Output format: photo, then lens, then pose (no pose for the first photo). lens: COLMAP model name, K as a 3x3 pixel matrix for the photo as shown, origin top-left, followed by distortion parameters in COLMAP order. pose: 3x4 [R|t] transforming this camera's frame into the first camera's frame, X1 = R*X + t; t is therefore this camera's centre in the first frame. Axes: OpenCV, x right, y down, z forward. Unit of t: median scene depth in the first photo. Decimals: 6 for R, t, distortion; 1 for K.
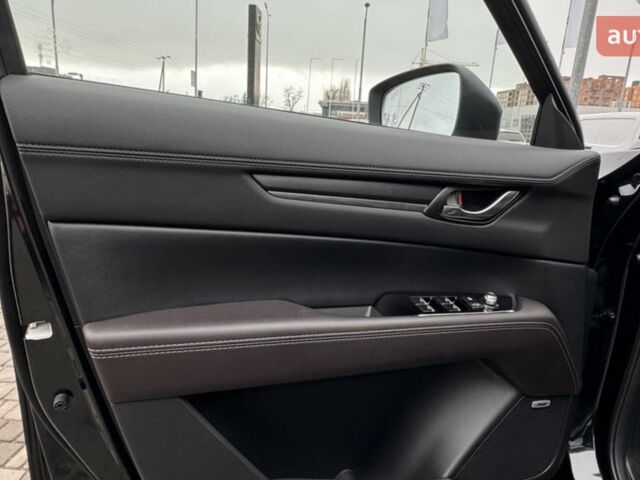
lens RADIAL K [[533.2, 0, 320.0], [0, 533.2, 240.0], [0, 0, 1]] dist [0.005864, 0.002154]
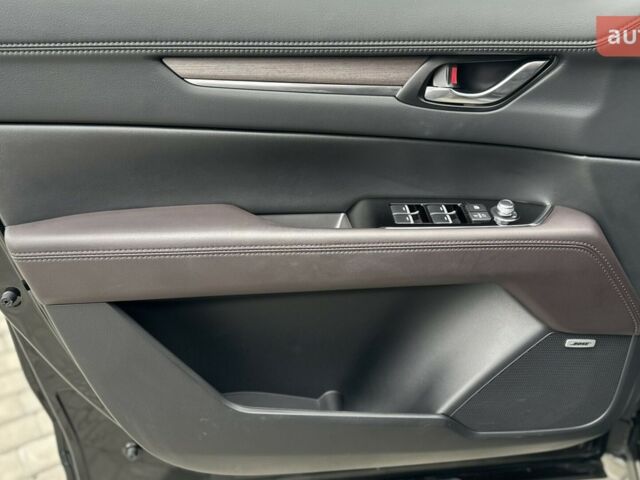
lens RADIAL K [[533.2, 0, 320.0], [0, 533.2, 240.0], [0, 0, 1]] dist [0.005864, 0.002154]
pose [[0.945703, 0.036646, -0.322961, 0.329680], [0.020590, 0.984874, 0.172046, 0.017172], [0.324381, -0.169354, 0.930643, 0.192097]]
